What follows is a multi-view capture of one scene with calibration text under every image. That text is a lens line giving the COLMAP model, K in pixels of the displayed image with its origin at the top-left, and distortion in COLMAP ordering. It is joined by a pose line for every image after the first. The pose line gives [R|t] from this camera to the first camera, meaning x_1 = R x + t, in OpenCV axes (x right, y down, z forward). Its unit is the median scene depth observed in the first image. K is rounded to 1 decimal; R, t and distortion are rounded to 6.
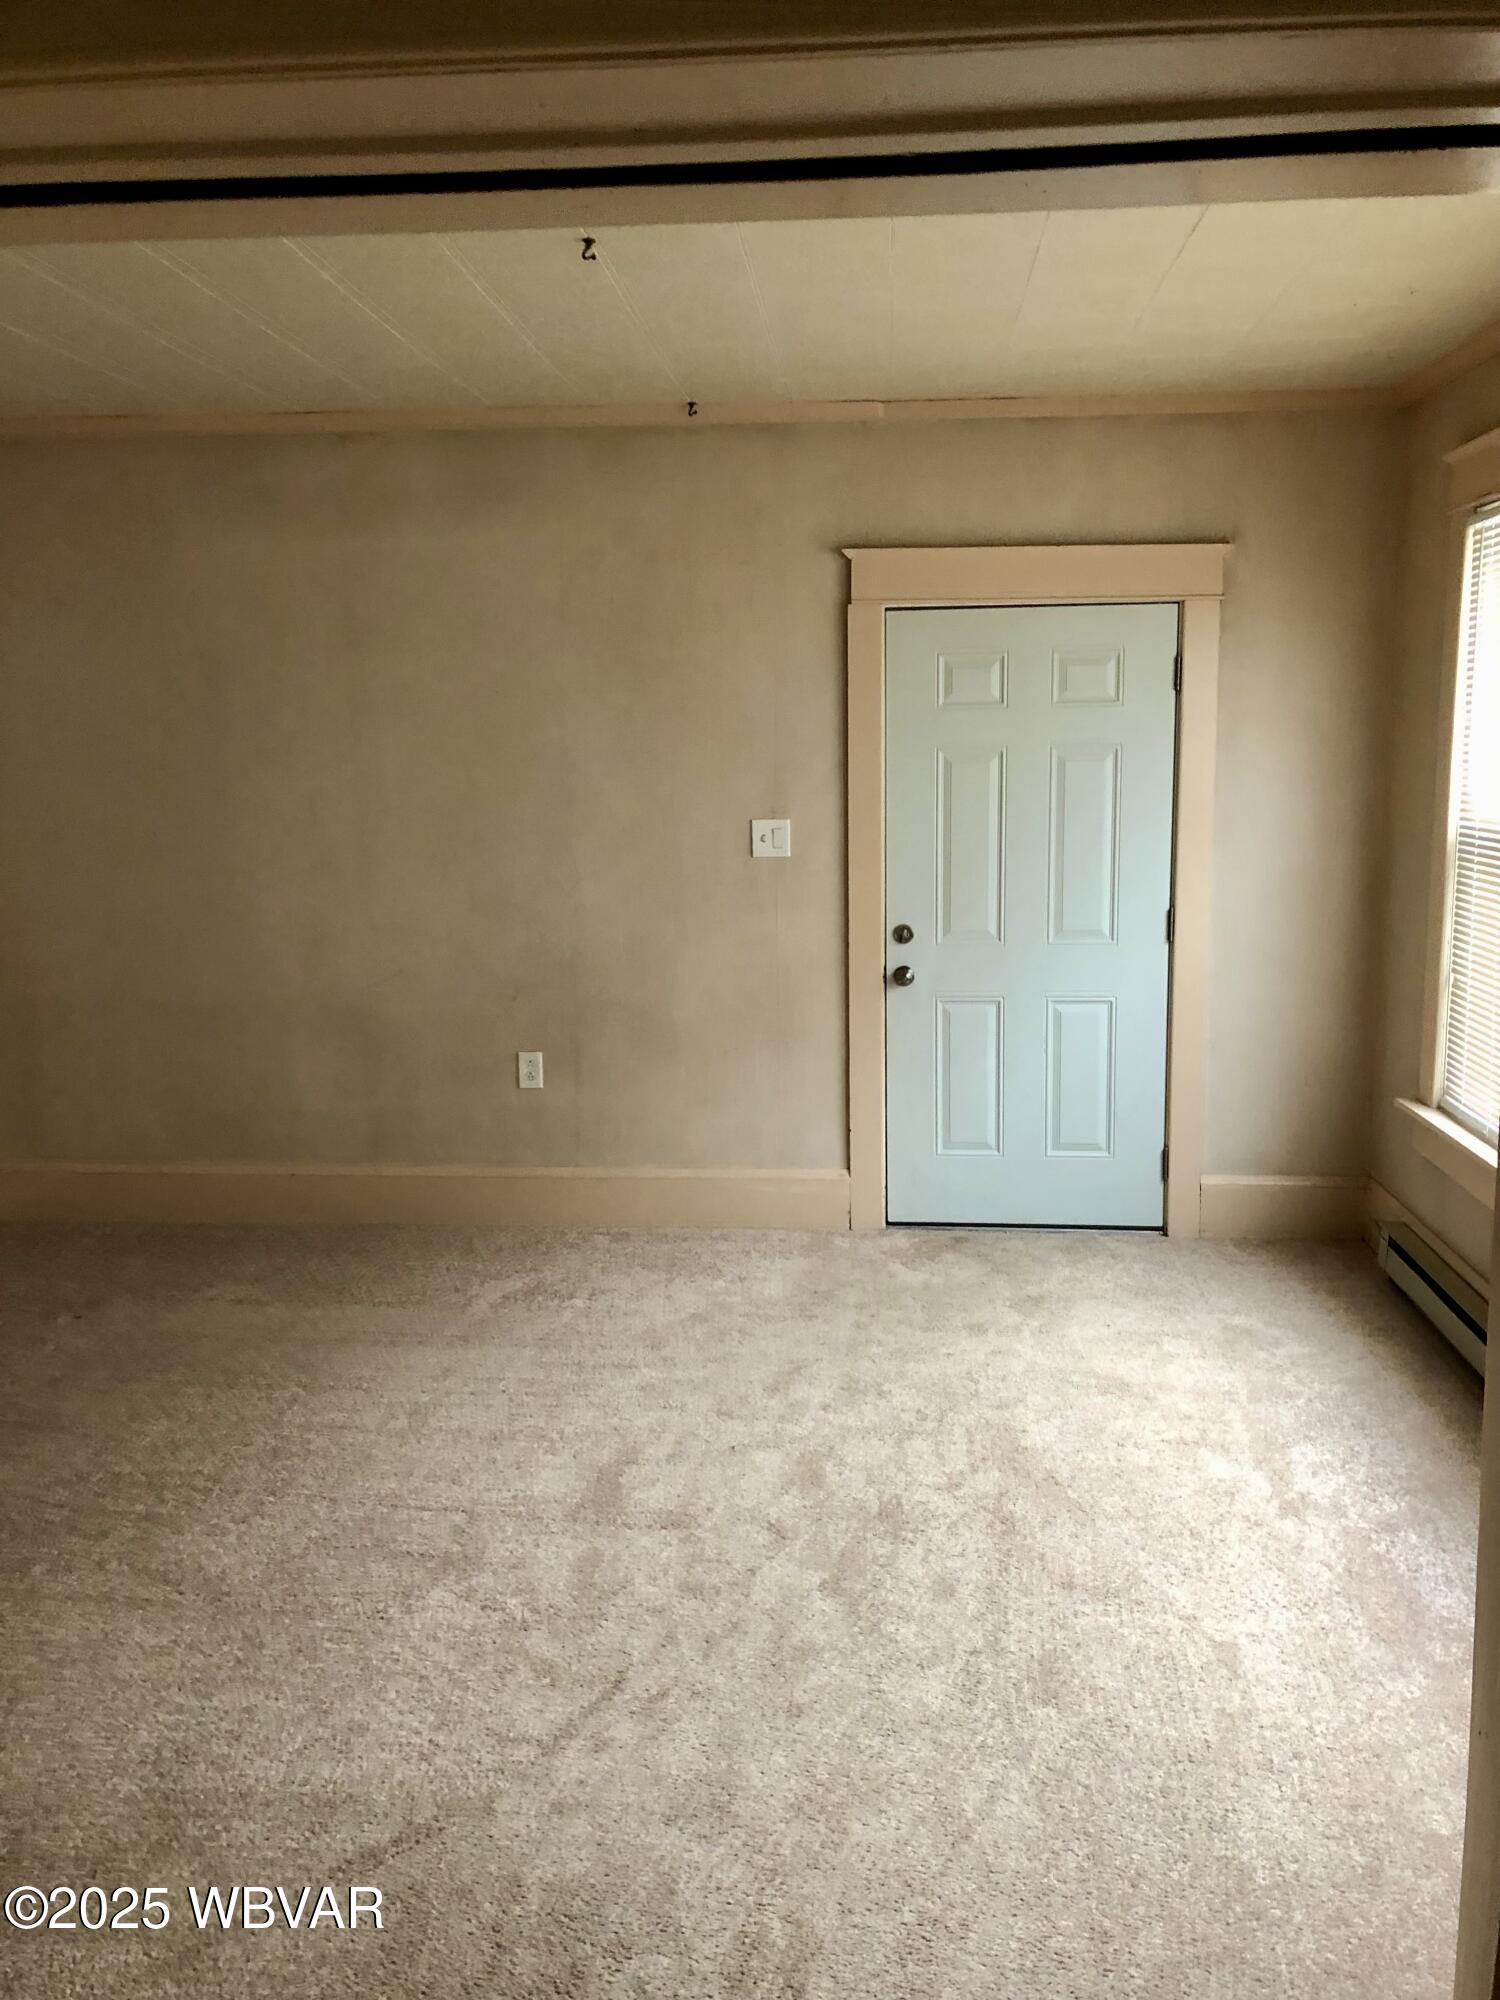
lens RADIAL K [[1668.6, 0, 766.7], [0, 1668.6, 1007.5], [0, 0, 1]] dist [0.037638, -0.005991]
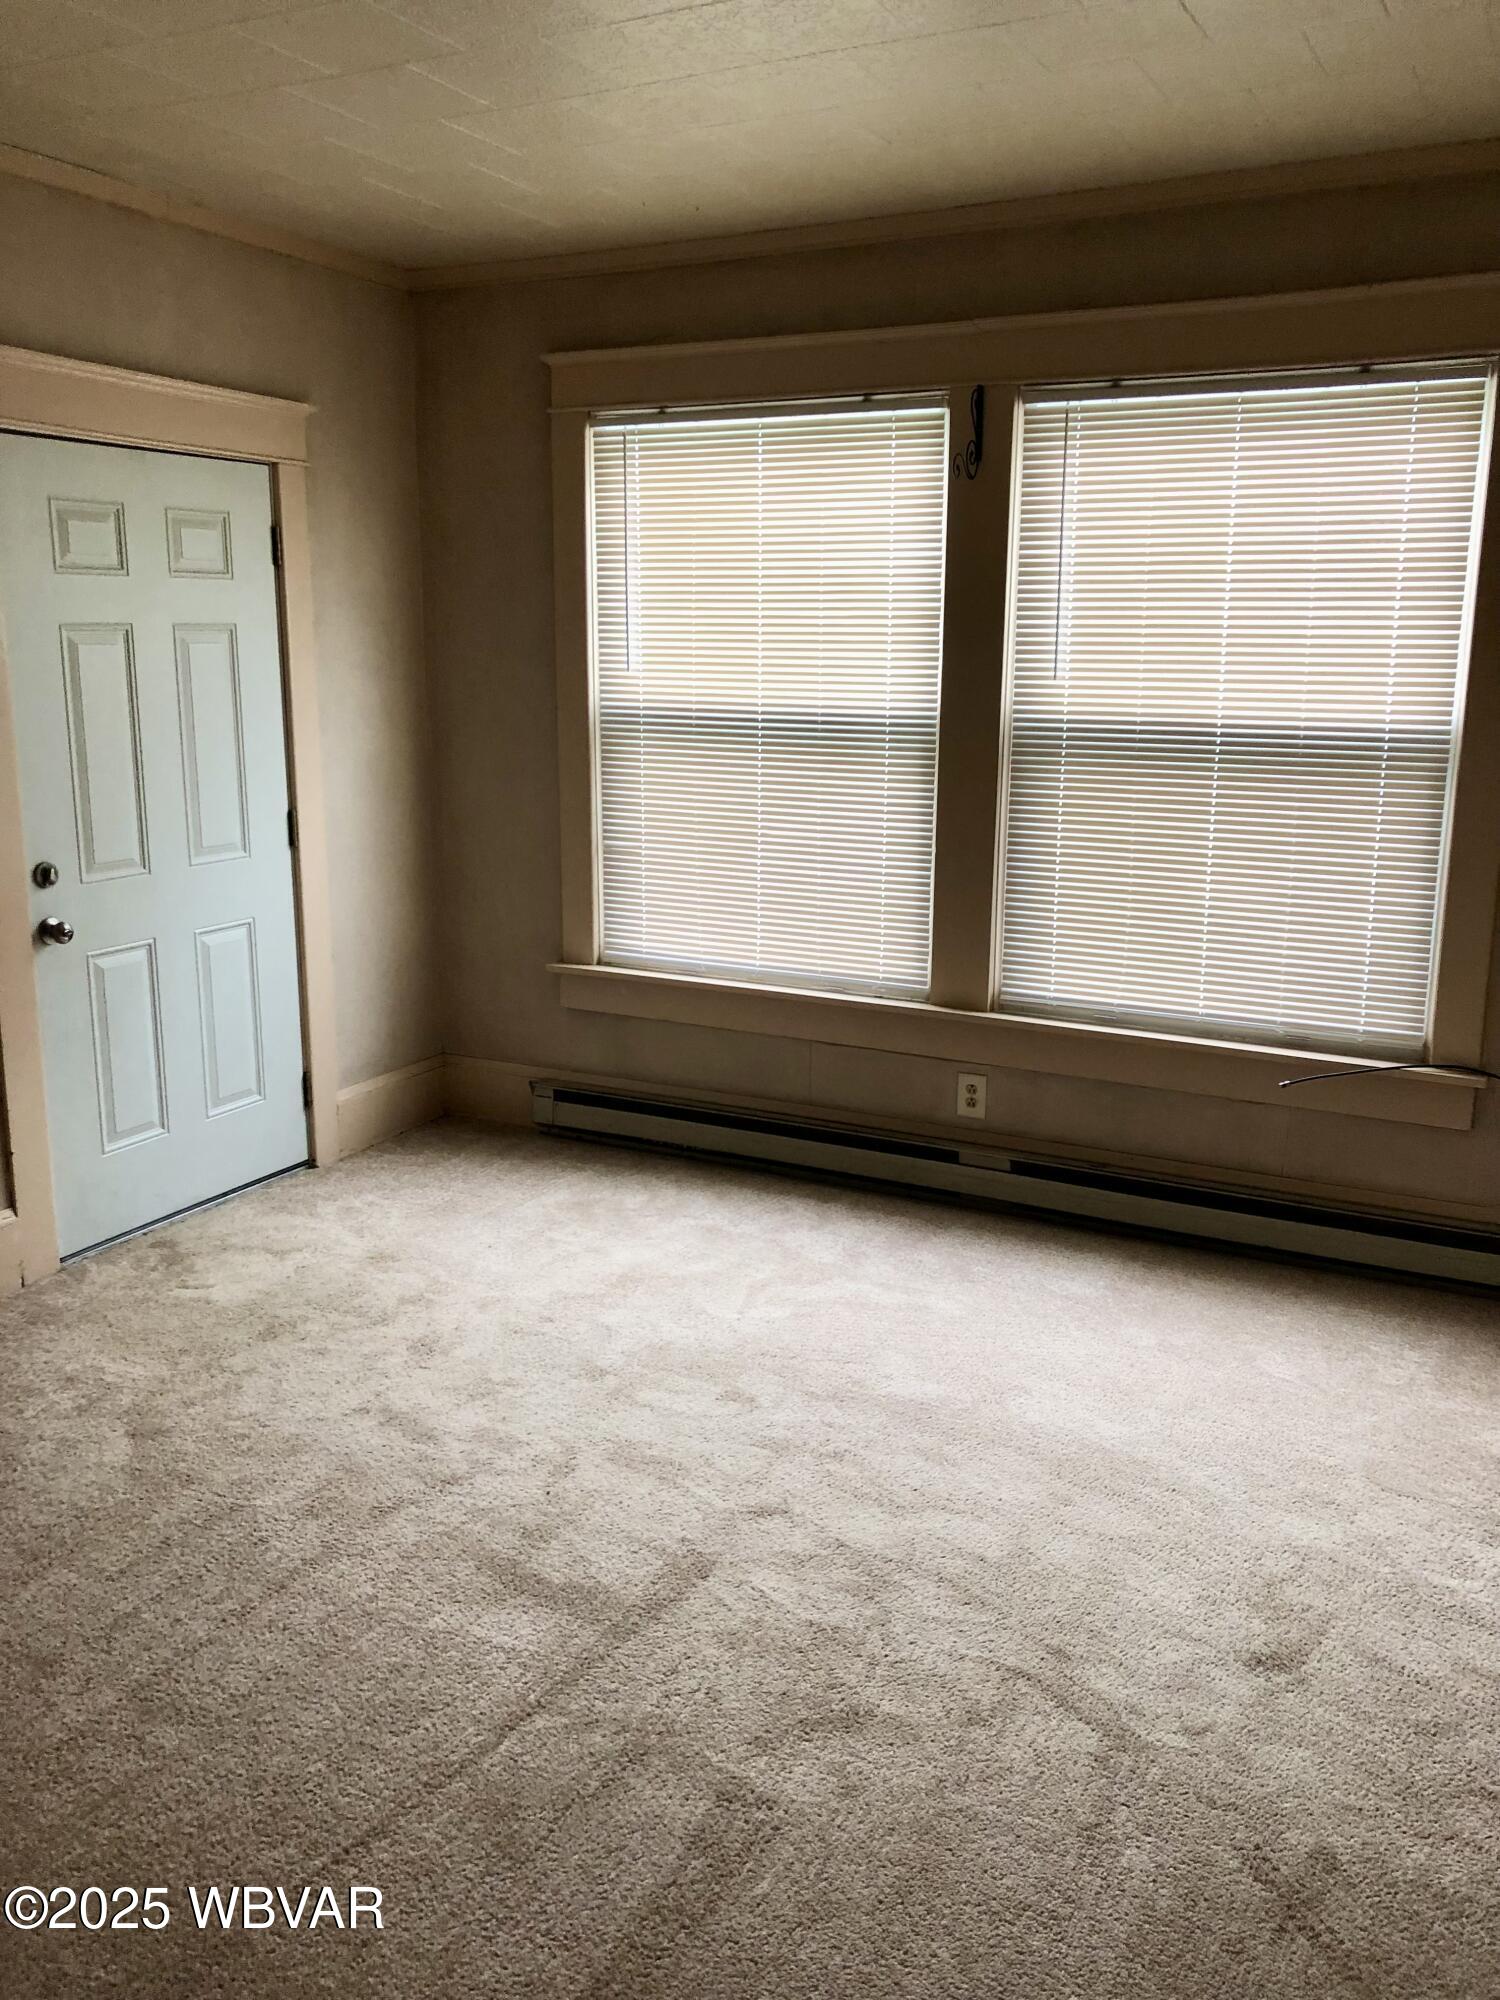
lens RADIAL K [[1668.6, 0, 765.0], [0, 1668.6, 991.8], [0, 0, 1]] dist [0.037638, -0.005991]
pose [[0.369697, -0.185963, 0.910353, -0.574711], [0.137990, 0.979891, 0.144130, -0.066619], [-0.918849, 0.072335, 0.387923, 0.482831]]
